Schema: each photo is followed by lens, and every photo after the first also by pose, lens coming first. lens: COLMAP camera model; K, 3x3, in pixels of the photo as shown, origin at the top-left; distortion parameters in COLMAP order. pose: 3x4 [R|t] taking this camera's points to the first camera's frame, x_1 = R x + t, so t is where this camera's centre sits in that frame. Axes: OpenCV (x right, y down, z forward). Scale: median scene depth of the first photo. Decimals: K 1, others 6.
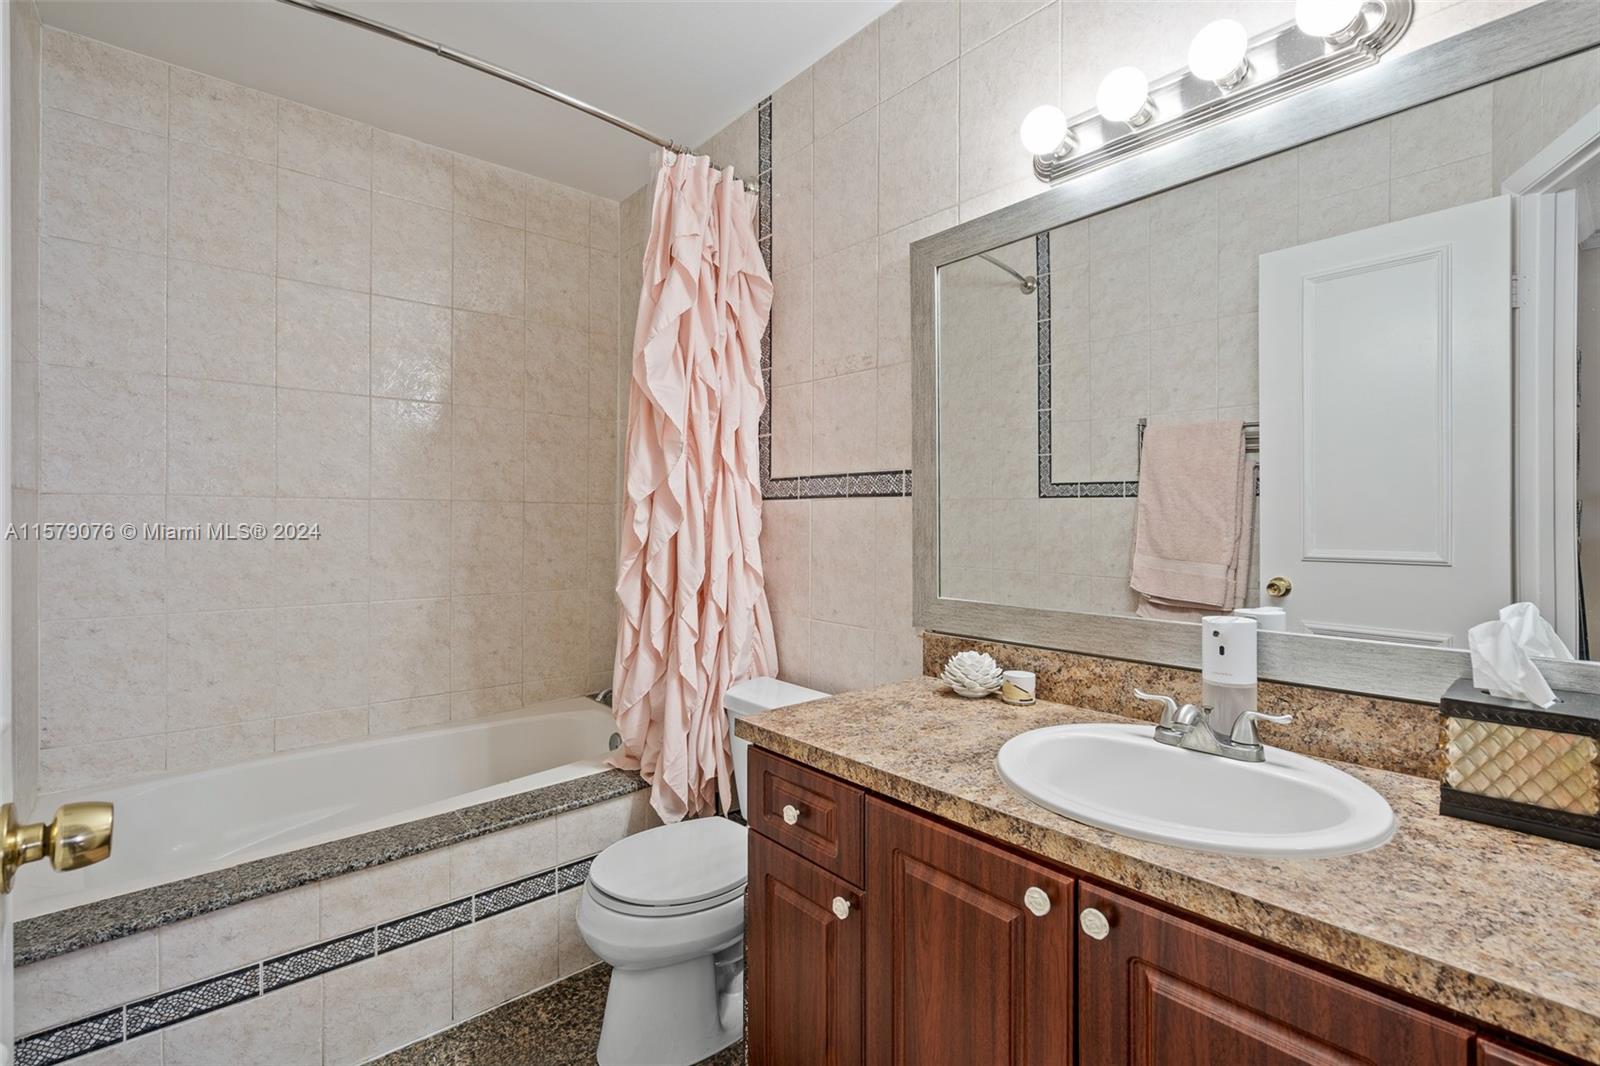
lens RADIAL K [[727.8, 0, 802.7], [0, 727.8, 526.4], [0, 0, 1]] dist [-0.006633, 0.003129]
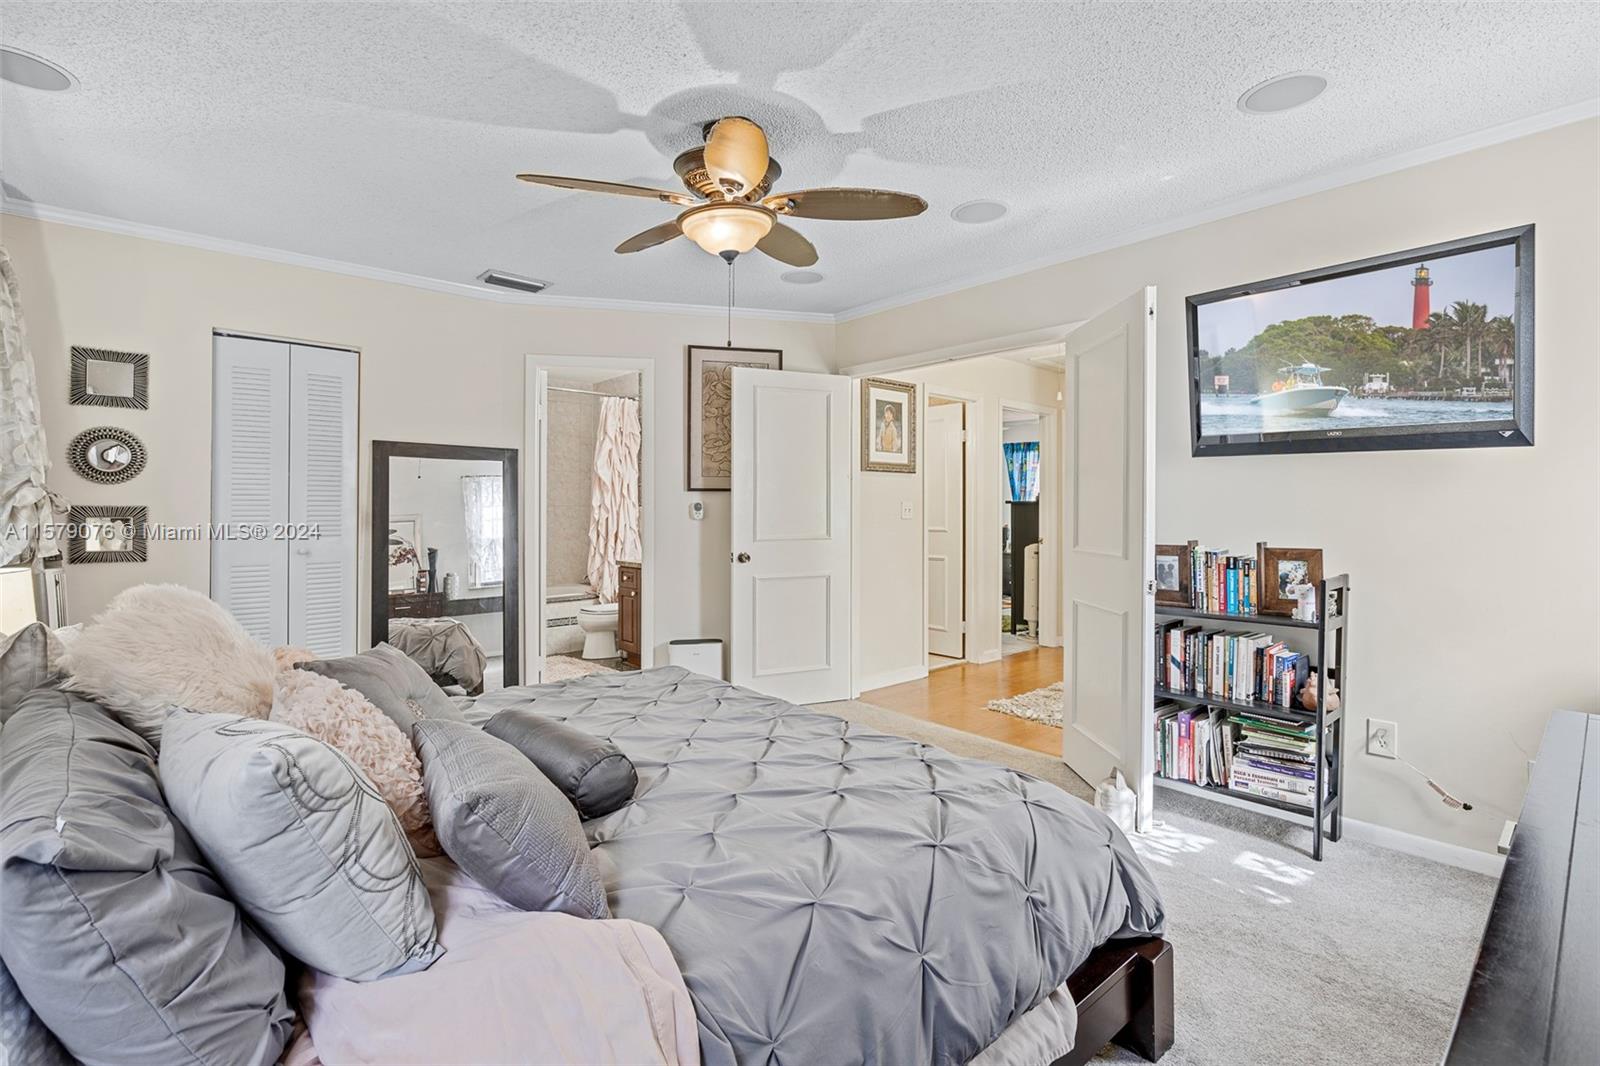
lens RADIAL K [[727.8, 0, 799.4], [0, 727.8, 524.6], [0, 0, 1]] dist [-0.006633, 0.003129]
pose [[0.999933, 0.004410, 0.010657, 0.631676], [-0.004451, 0.999983, 0.003820, 0.026038], [-0.010640, -0.003867, 0.999936, -2.195538]]
